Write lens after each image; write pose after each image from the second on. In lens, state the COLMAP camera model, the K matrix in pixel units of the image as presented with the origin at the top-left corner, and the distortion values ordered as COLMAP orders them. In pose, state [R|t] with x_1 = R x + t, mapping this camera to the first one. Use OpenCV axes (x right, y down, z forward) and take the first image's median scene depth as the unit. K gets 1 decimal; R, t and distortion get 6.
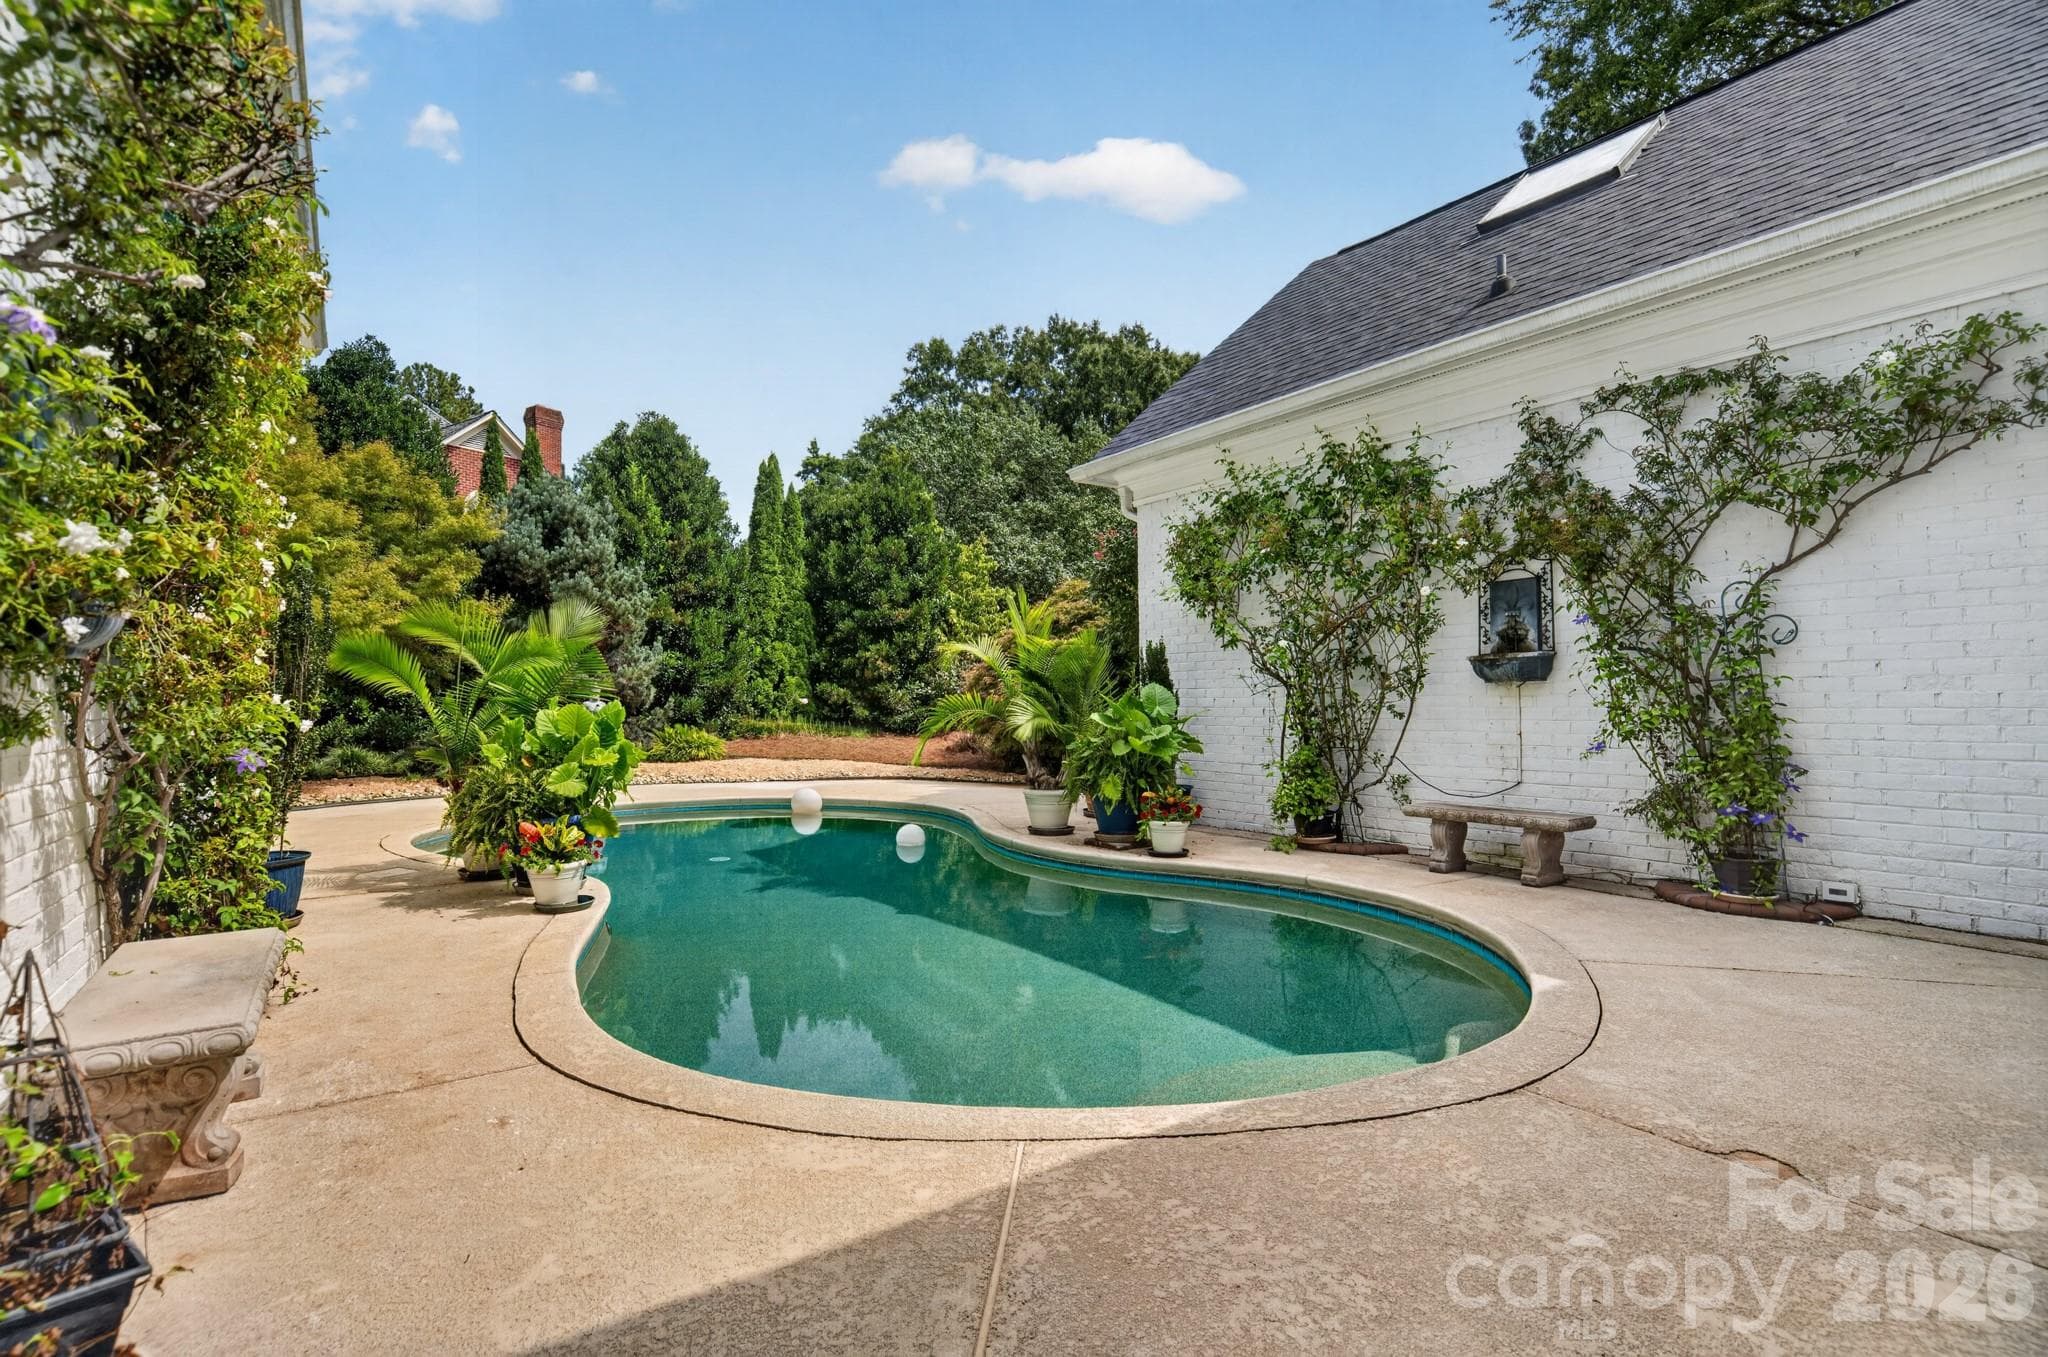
lens RADIAL K [[957.5, 0, 1025.2], [0, 957.5, 692.7], [0, 0, 1]] dist [-0.039366, 0.006773]
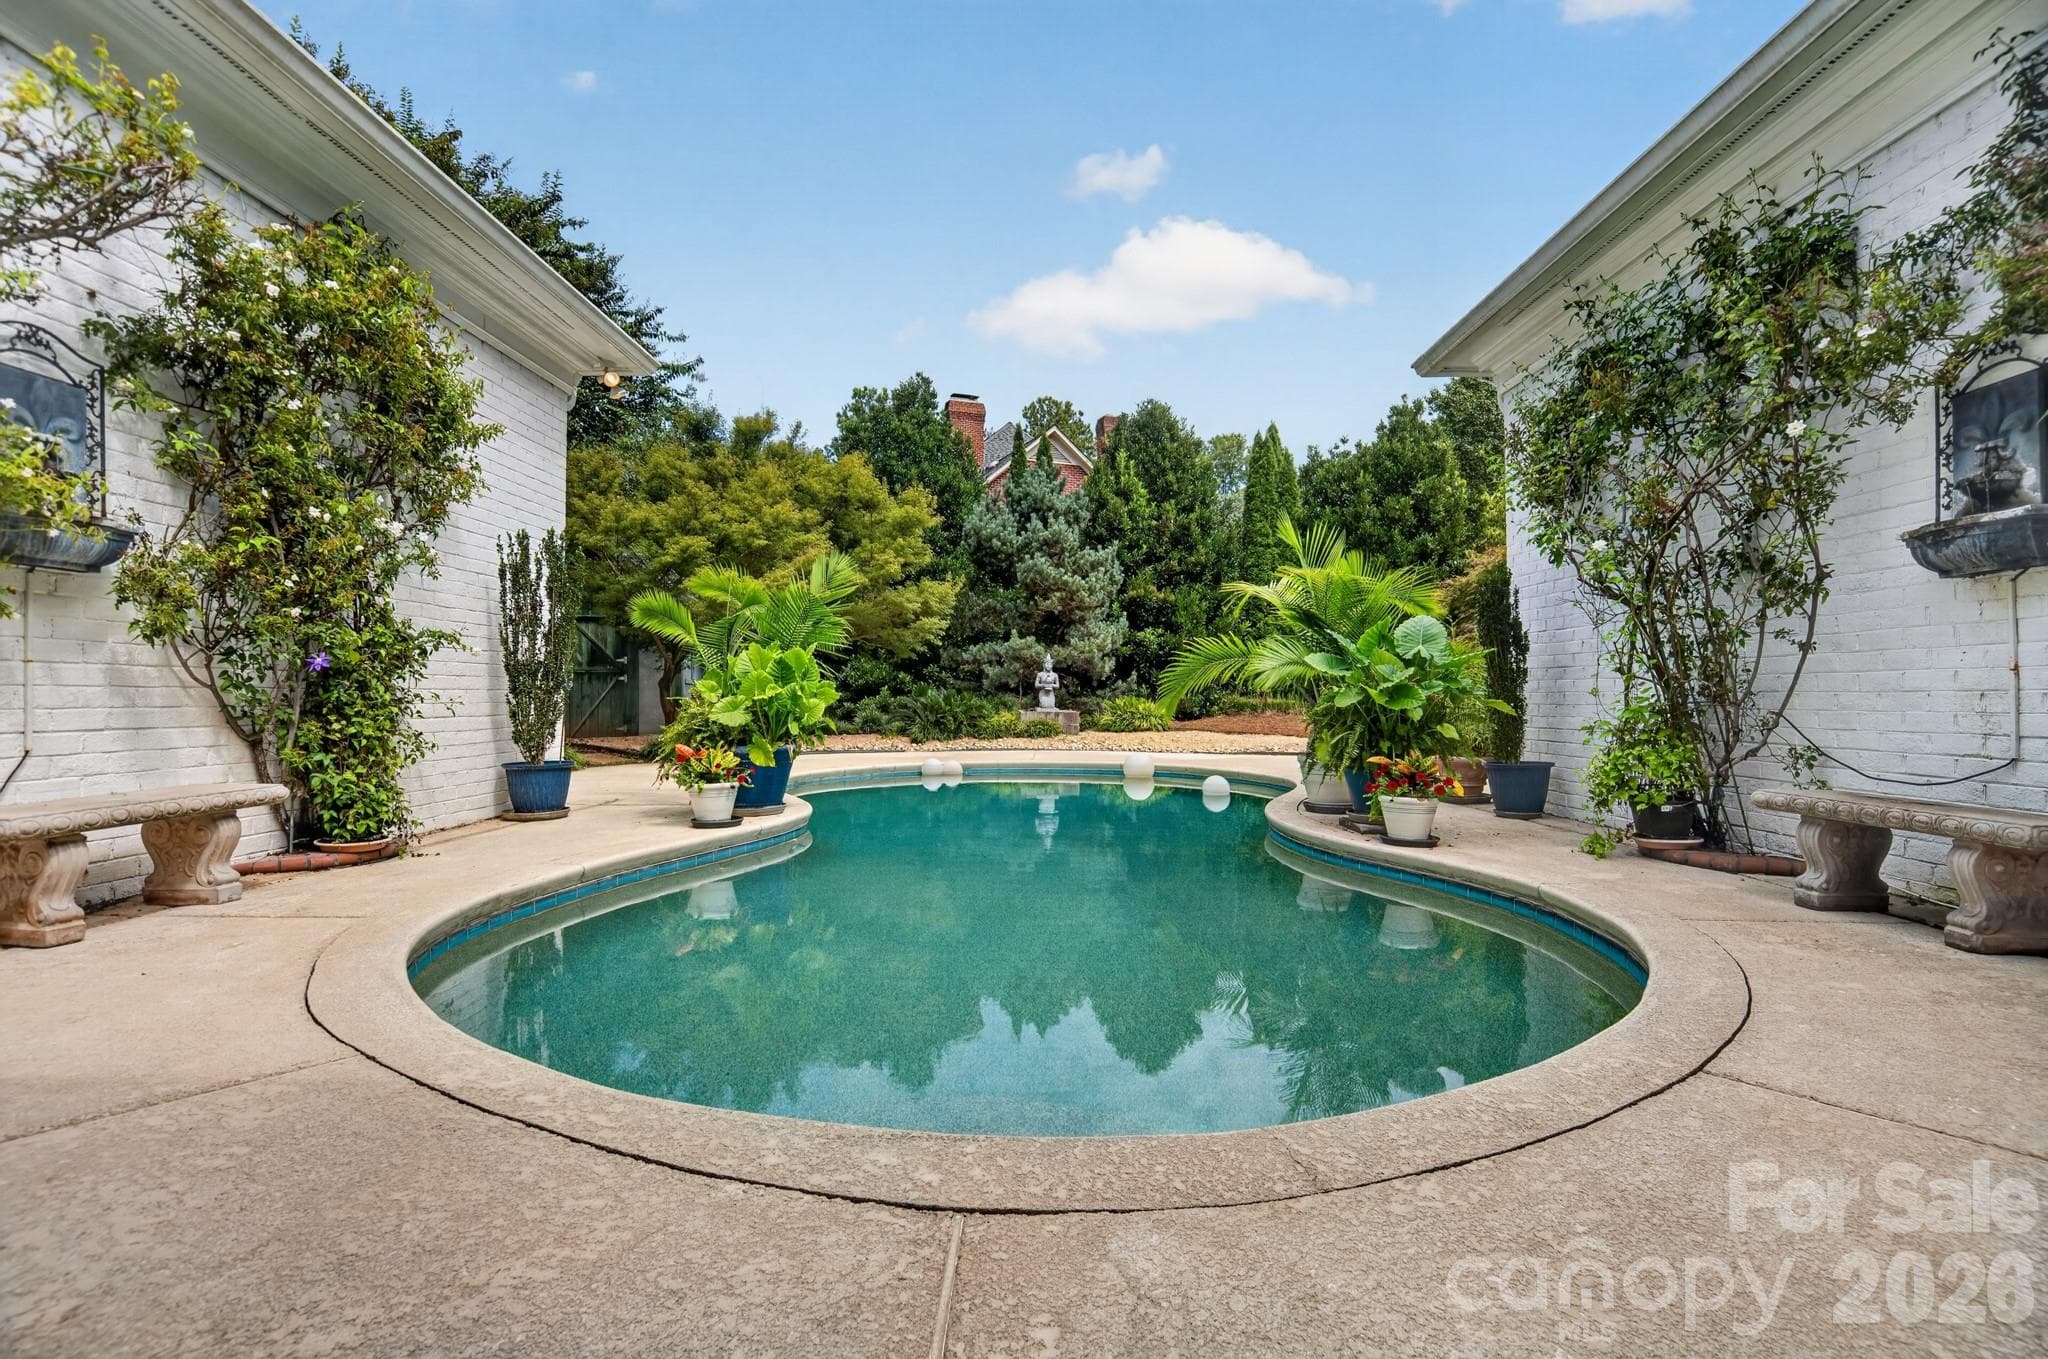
lens RADIAL K [[957.5, 0, 1025.2], [0, 957.5, 693.7], [0, 0, 1]] dist [-0.039366, 0.006773]
pose [[0.809595, 0.004830, -0.586969, 0.194256], [0.001213, 0.999950, 0.009902, 0.026625], [0.586988, -0.008728, 0.809549, 0.131112]]
